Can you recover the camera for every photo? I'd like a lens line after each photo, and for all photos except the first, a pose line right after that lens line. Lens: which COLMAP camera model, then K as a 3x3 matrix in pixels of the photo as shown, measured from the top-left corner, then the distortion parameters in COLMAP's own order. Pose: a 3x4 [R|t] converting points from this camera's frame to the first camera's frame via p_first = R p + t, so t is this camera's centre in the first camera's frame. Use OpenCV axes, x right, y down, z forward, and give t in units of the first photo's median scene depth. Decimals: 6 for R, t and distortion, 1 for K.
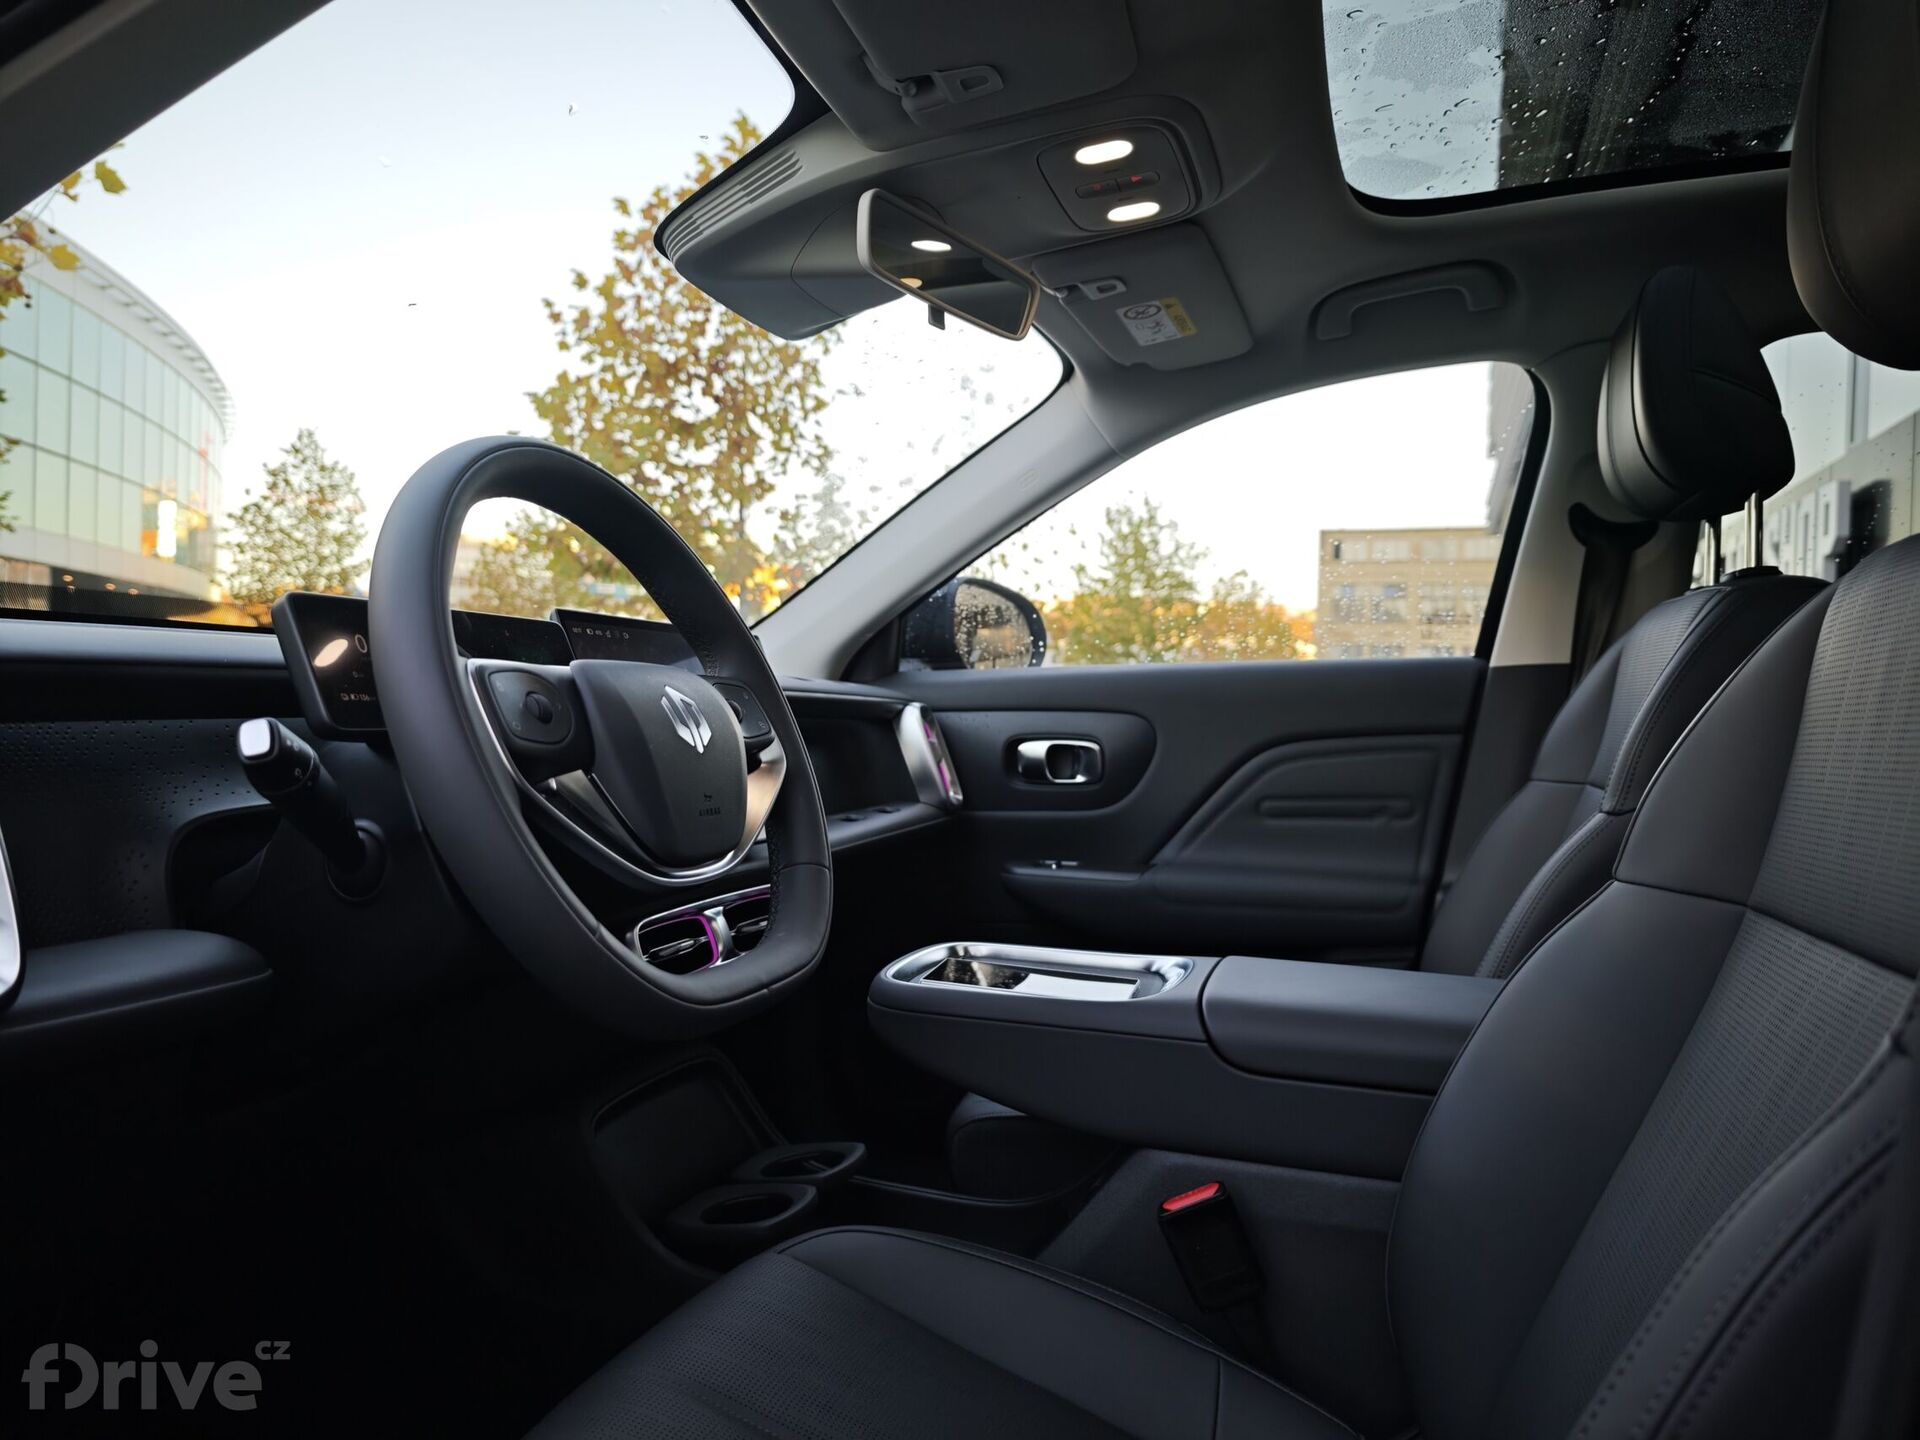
lens RADIAL K [[1286.4, 0, 951.9], [0, 1286.4, 726.0], [0, 0, 1]] dist [-0.000191, -0.000709]
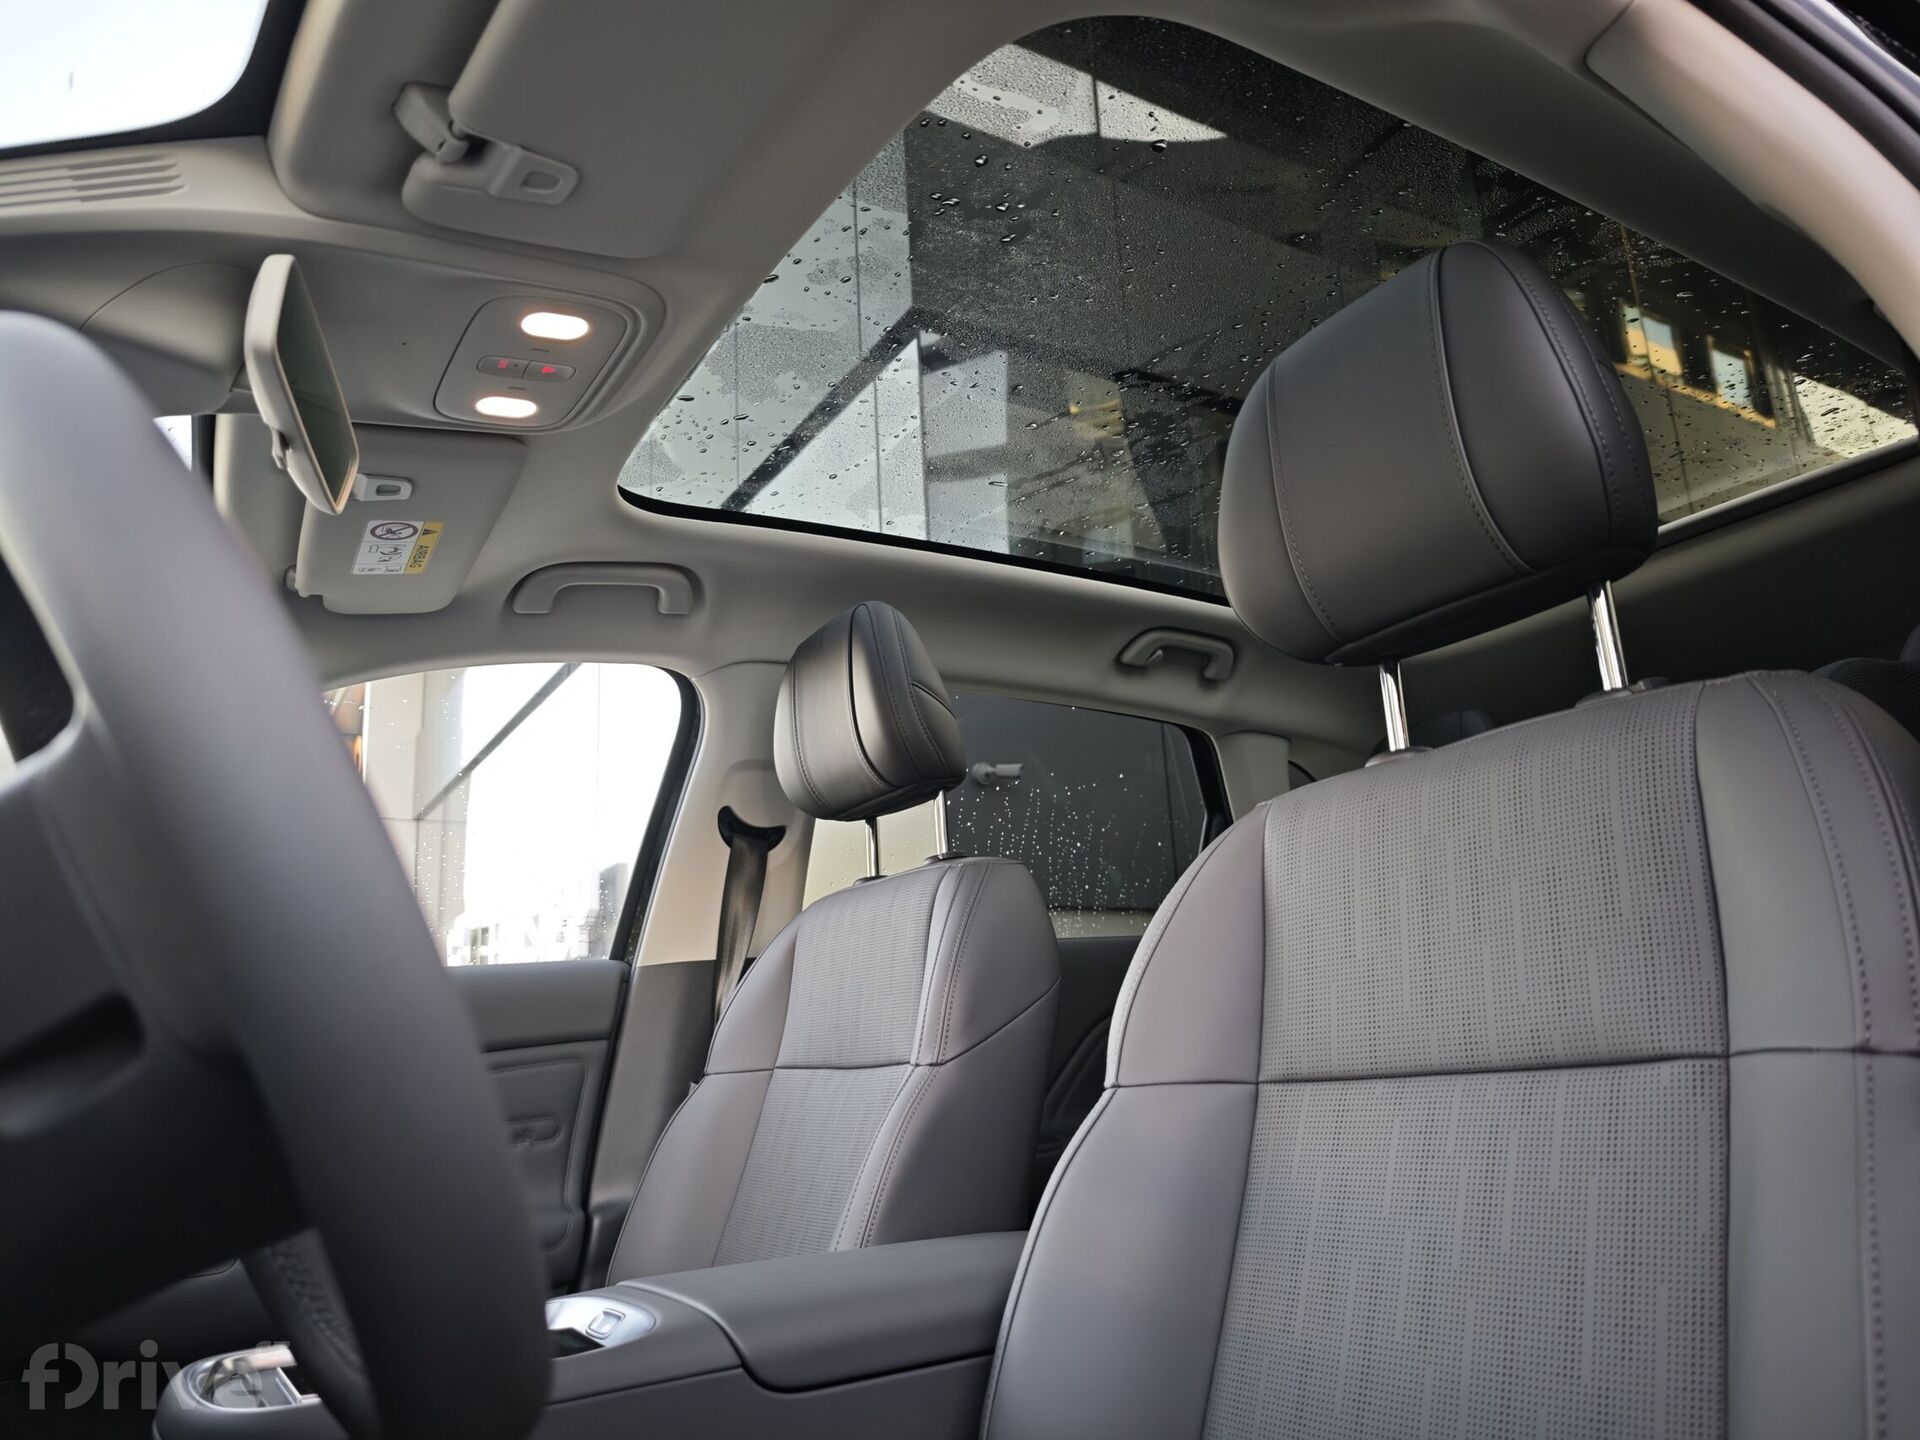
lens RADIAL K [[1286.4, 0, 951.9], [0, 1286.4, 726.0], [0, 0, 1]] dist [-0.000191, -0.000709]
pose [[0.631936, 0.135311, 0.763117, -0.223648], [0.087030, 0.966024, -0.243358, 0.039988], [-0.770119, 0.220201, 0.598689, 0.199442]]
